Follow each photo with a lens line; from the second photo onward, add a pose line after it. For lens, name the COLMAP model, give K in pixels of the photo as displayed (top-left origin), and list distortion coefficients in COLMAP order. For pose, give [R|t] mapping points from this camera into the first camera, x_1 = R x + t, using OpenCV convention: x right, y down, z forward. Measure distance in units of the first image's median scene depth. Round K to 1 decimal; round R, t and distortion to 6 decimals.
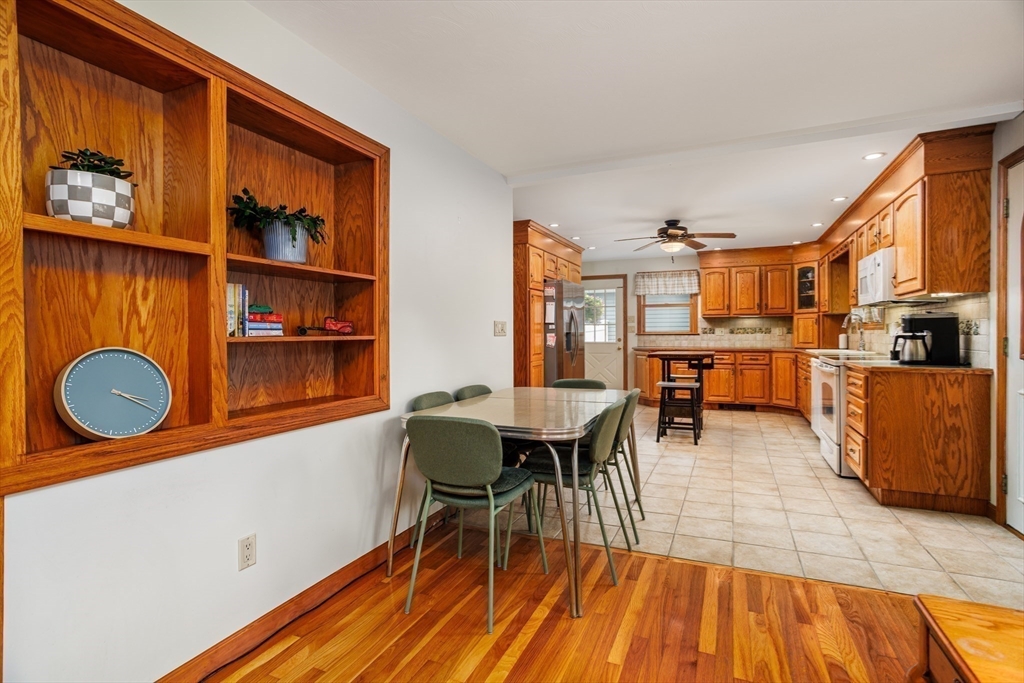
lens RADIAL K [[493.6, 0, 508.4], [0, 493.6, 335.5], [0, 0, 1]] dist [-0.029825, 0.012907]
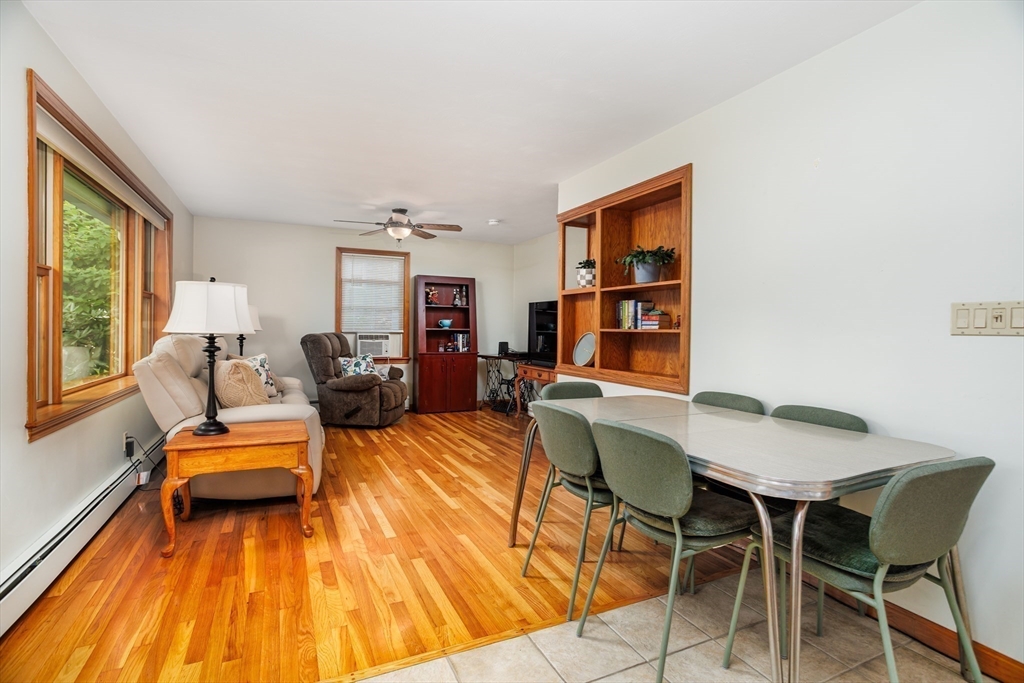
lens RADIAL K [[493.6, 0, 513.6], [0, 493.6, 334.1], [0, 0, 1]] dist [-0.029825, 0.012907]
pose [[-0.645453, 0.005507, -0.763780, 0.564418], [-0.012850, 0.999754, 0.018068, -0.003222], [0.763692, 0.021476, -0.645224, 0.918697]]
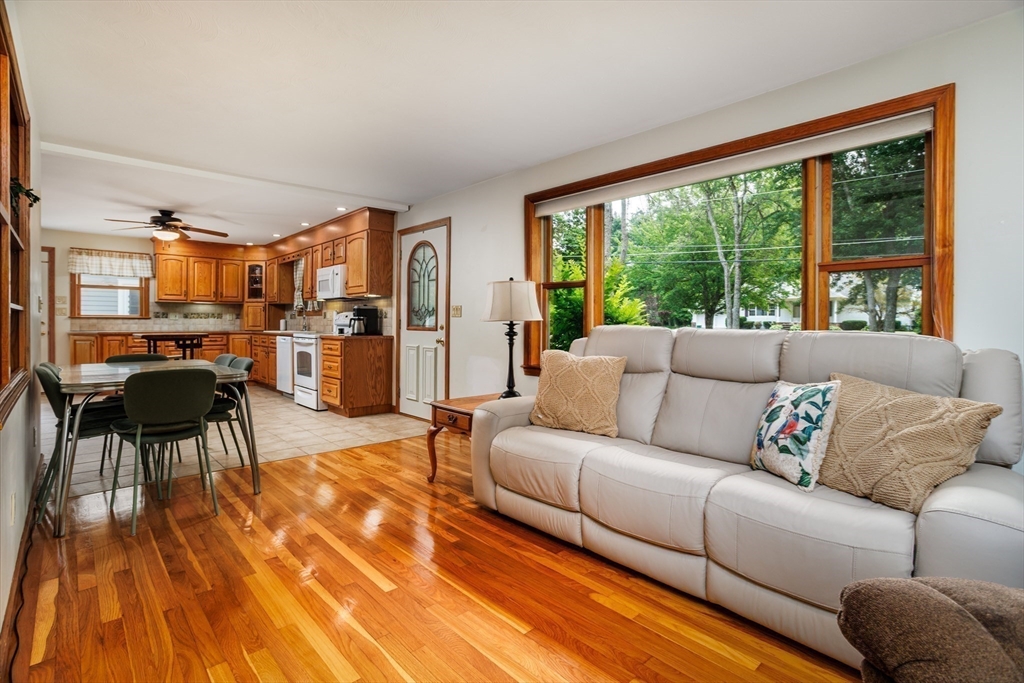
lens RADIAL K [[493.6, 0, 515.7], [0, 493.6, 325.8], [0, 0, 1]] dist [-0.029825, 0.012907]
pose [[0.400596, 0.000293, 0.916255, -0.476920], [-0.003384, 0.999994, 0.001160, 0.019611], [-0.916249, -0.003565, 0.400594, -0.184401]]
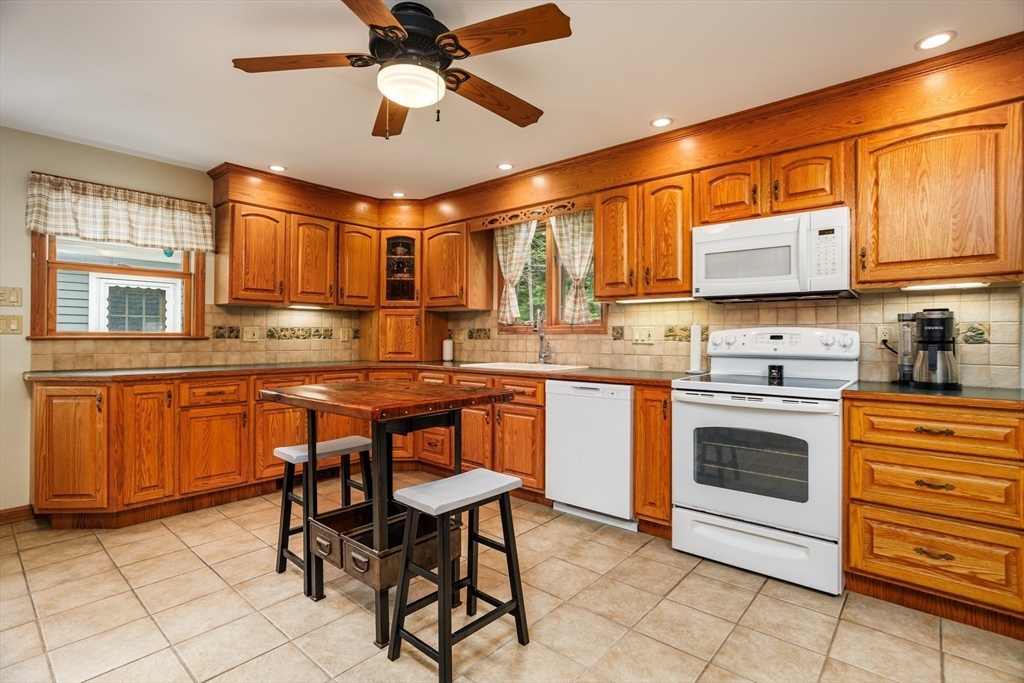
lens RADIAL K [[493.6, 0, 512.8], [0, 493.6, 337.2], [0, 0, 1]] dist [-0.029825, 0.012907]
pose [[0.305327, 0.007656, 0.952217, 0.052180], [0.000783, 0.999965, -0.008291, -0.000471], [-0.952247, 0.003277, 0.305310, 1.187802]]
